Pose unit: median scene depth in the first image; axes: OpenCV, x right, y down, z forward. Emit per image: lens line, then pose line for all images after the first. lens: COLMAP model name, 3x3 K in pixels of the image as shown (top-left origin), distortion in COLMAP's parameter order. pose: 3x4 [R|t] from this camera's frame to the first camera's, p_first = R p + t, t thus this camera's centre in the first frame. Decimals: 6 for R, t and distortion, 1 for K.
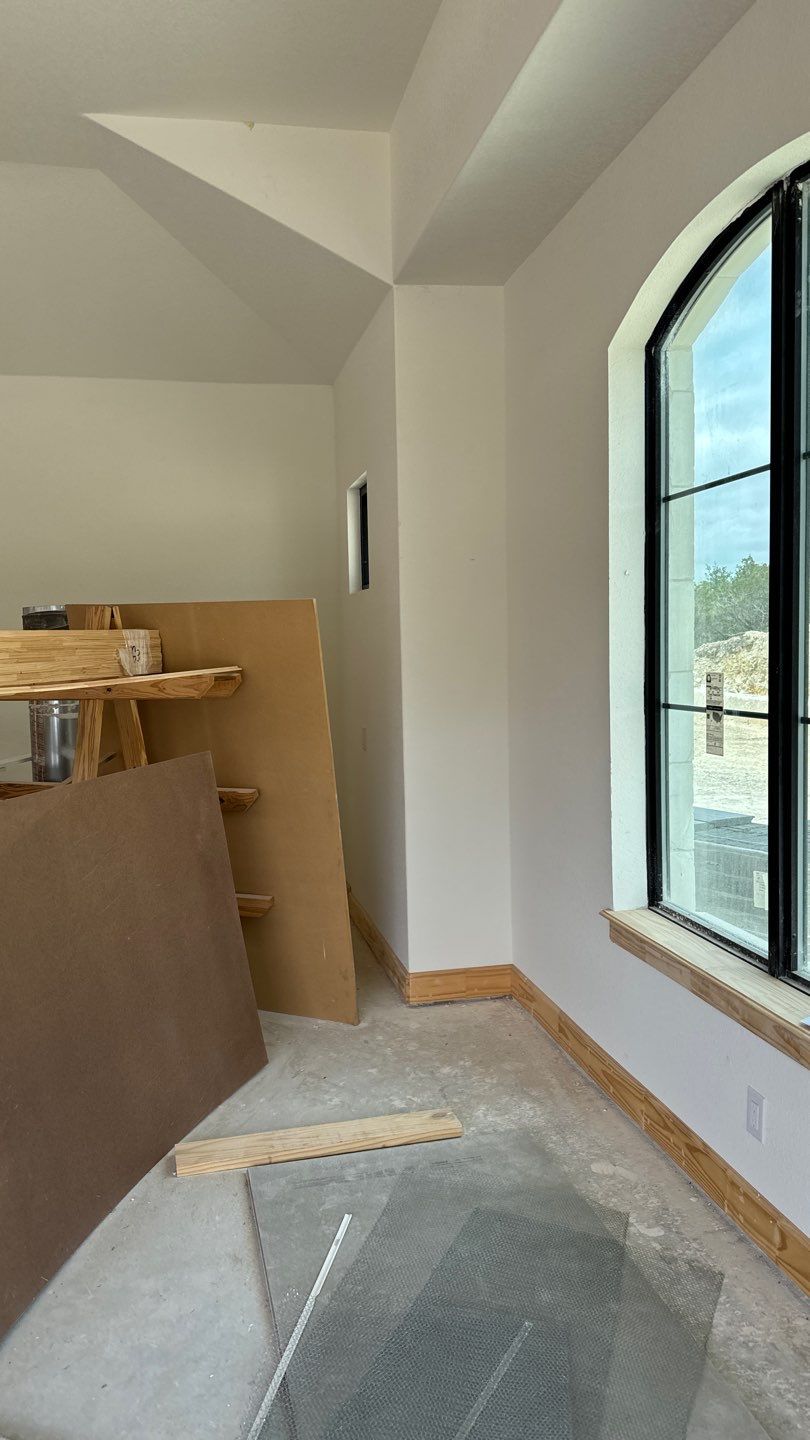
lens RADIAL K [[989.5, 0, 436.0], [0, 989.5, 719.5], [0, 0, 1]] dist [0.150438, -0.256337]
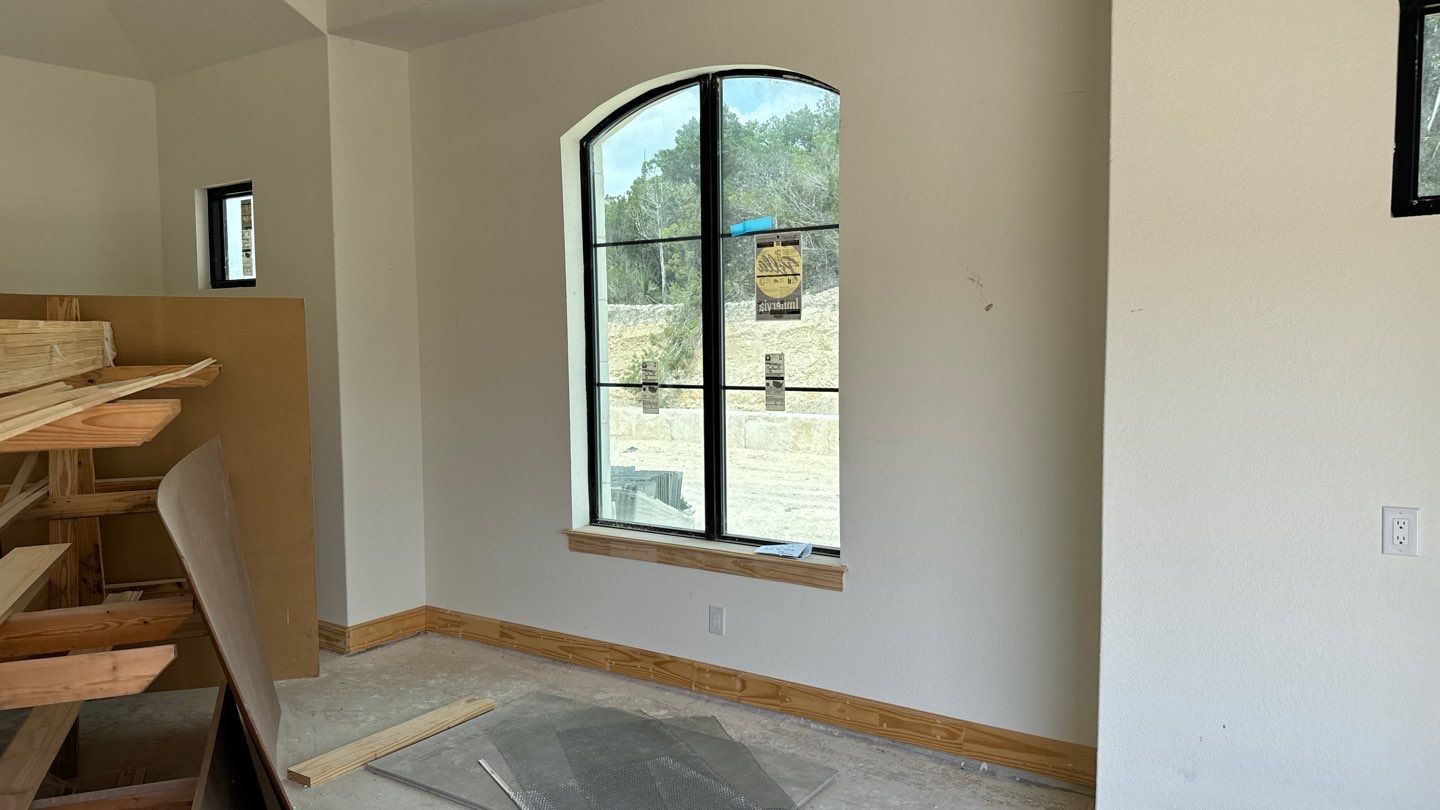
lens RADIAL K [[1003.2, 0, 715.6], [0, 1003.2, 401.2], [0, 0, 1]] dist [0.072192, -0.089089]
pose [[0.723478, -0.024753, 0.689903, -0.654668], [0.043769, 0.998991, -0.010056, 0.032248], [-0.688958, 0.037471, 0.723832, -0.180673]]
